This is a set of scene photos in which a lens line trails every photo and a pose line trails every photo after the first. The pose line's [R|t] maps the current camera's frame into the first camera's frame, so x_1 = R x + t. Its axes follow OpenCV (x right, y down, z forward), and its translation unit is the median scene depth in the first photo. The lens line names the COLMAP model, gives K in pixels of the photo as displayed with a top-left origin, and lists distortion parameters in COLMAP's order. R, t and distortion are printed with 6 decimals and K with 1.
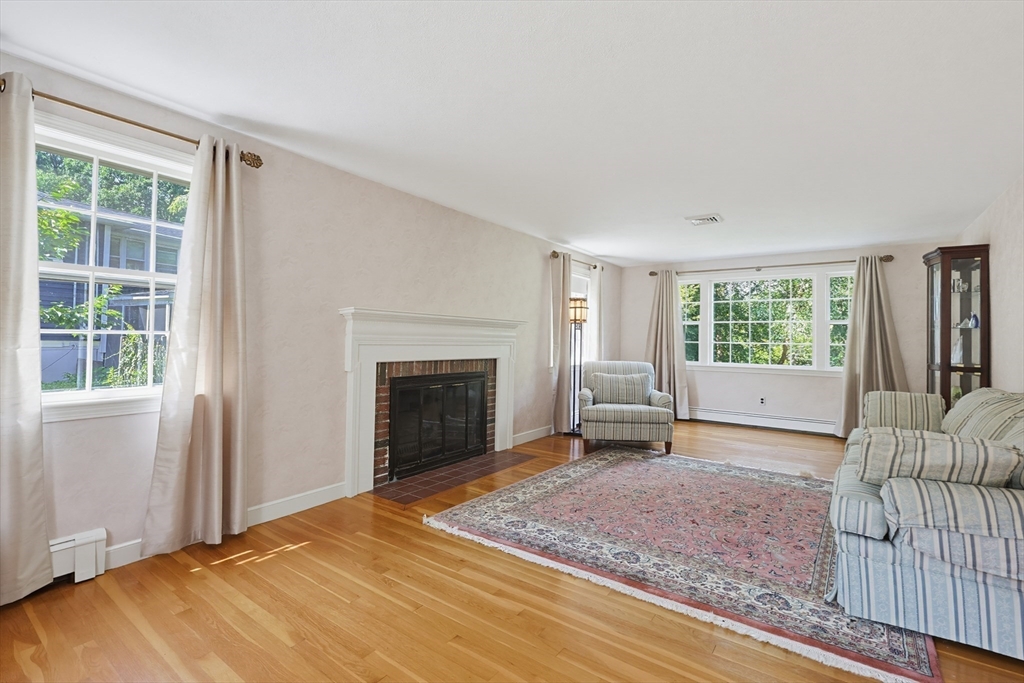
lens RADIAL K [[447.6, 0, 518.5], [0, 447.6, 341.3], [0, 0, 1]] dist [-0.004444, -0.000126]
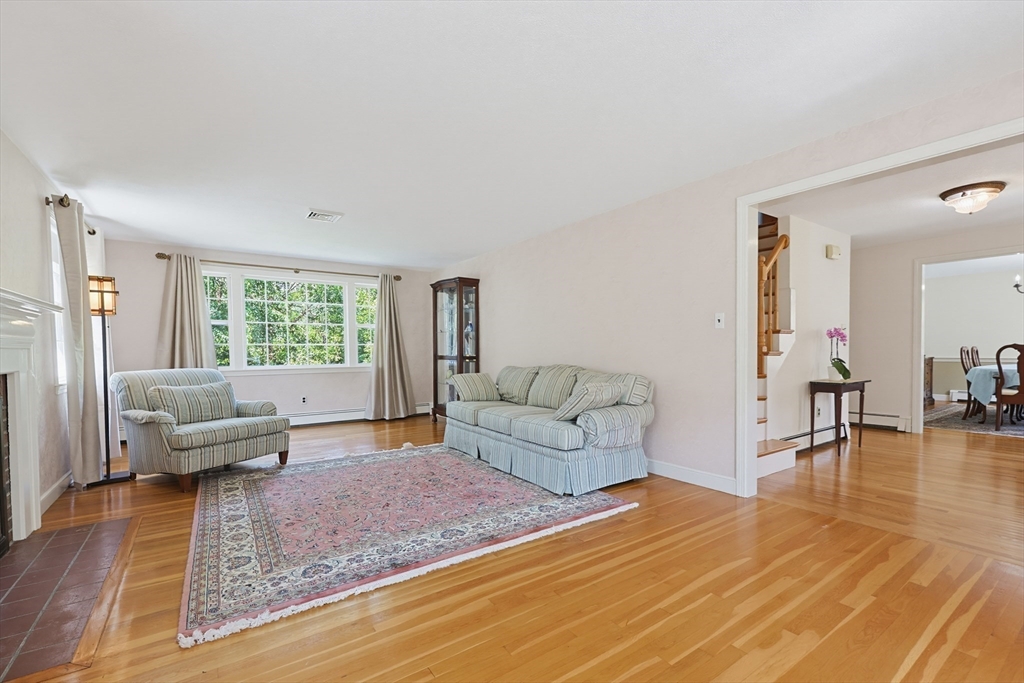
lens RADIAL K [[453.7, 0, 513.1], [0, 453.7, 365.5], [0, 0, 1]] dist [-0.001531, 0.000049]
pose [[0.348307, -0.051095, 0.935987, -0.462757], [0.013371, 0.998683, 0.049542, 0.014128], [-0.937285, -0.004741, 0.348531, 0.309848]]
